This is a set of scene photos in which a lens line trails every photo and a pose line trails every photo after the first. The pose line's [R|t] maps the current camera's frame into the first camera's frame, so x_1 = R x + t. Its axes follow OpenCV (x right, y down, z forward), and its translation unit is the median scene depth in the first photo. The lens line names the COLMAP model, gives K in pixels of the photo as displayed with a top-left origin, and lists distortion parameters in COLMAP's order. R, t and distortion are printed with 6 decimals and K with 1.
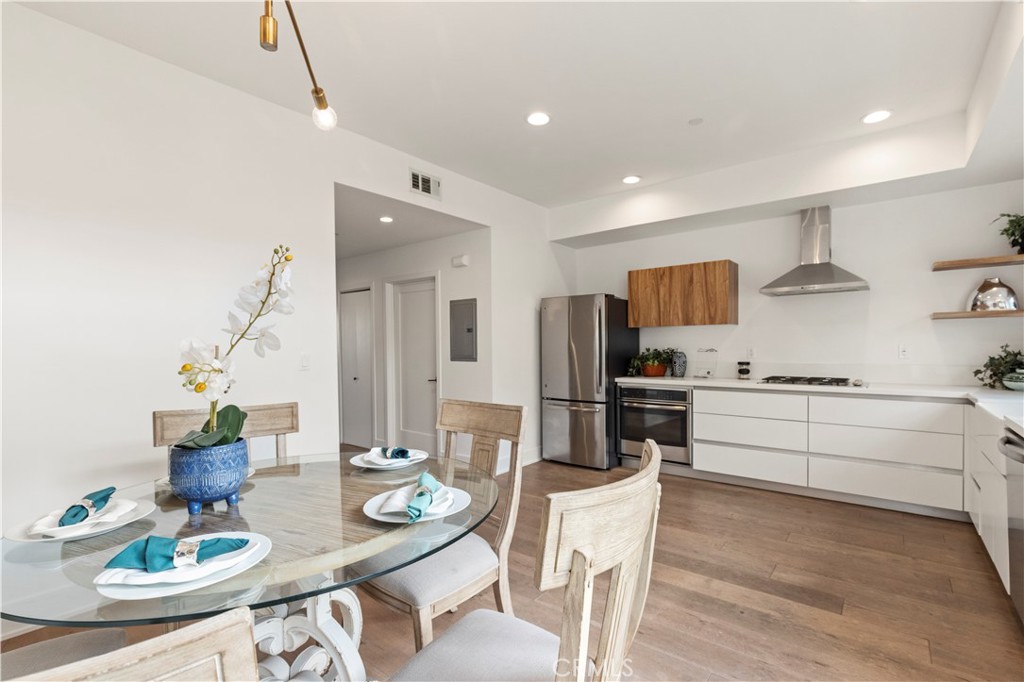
lens RADIAL K [[470.5, 0, 522.4], [0, 470.5, 345.0], [0, 0, 1]] dist [-0.001541, -0.000566]
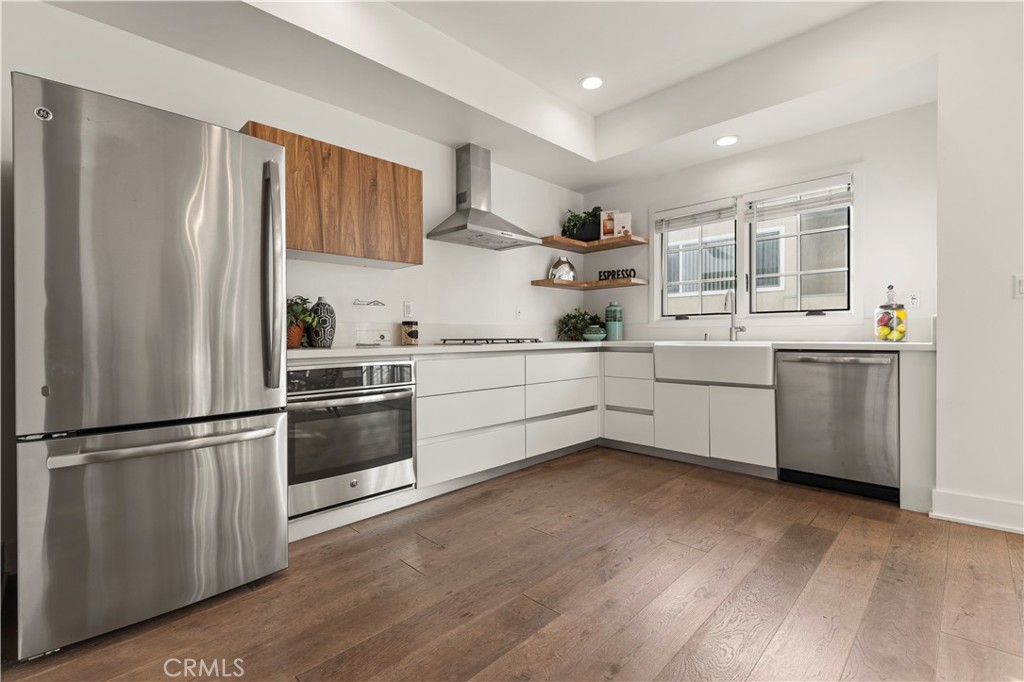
lens RADIAL K [[457.3, 0, 513.8], [0, 457.3, 335.5], [0, 0, 1]] dist [0.001693, -0.000015]
pose [[0.119104, 0.004382, 0.992872, -0.204837], [0.006190, 0.999968, -0.005156, 0.061723], [-0.992863, 0.006760, 0.119073, 0.752915]]
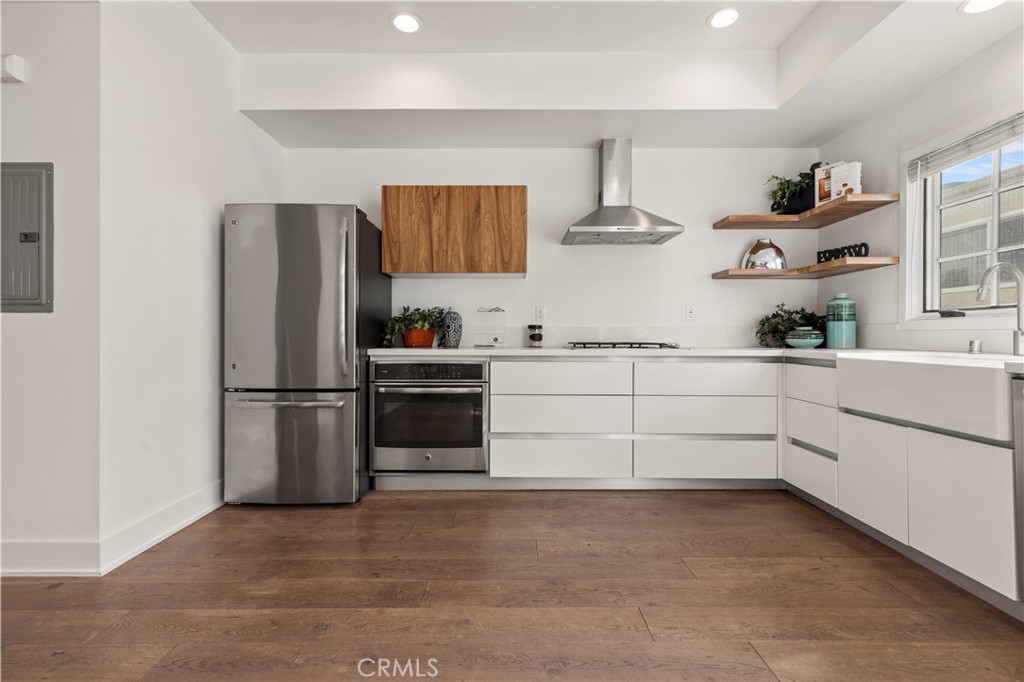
lens RADIAL K [[459.0, 0, 511.6], [0, 459.0, 332.4], [0, 0, 1]] dist [-0.000236, -0.000645]
pose [[0.790306, 0.011472, 0.612605, -0.022511], [-0.006515, 0.999926, -0.010320, 0.055508], [-0.612678, 0.004165, 0.790322, 0.423449]]
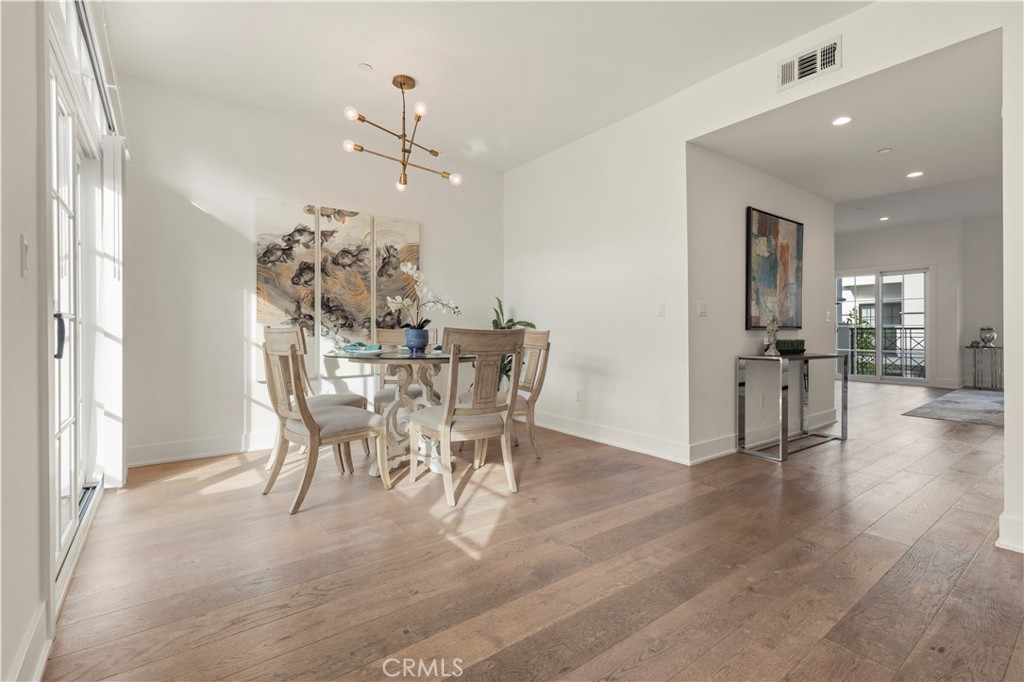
lens RADIAL K [[459.0, 0, 511.6], [0, 459.0, 332.4], [0, 0, 1]] dist [-0.000236, -0.000645]
pose [[-0.265531, 0.015876, -0.963971, 0.514005], [0.001515, 0.999870, 0.016050, 0.051689], [0.964101, 0.002801, -0.265521, 0.633227]]
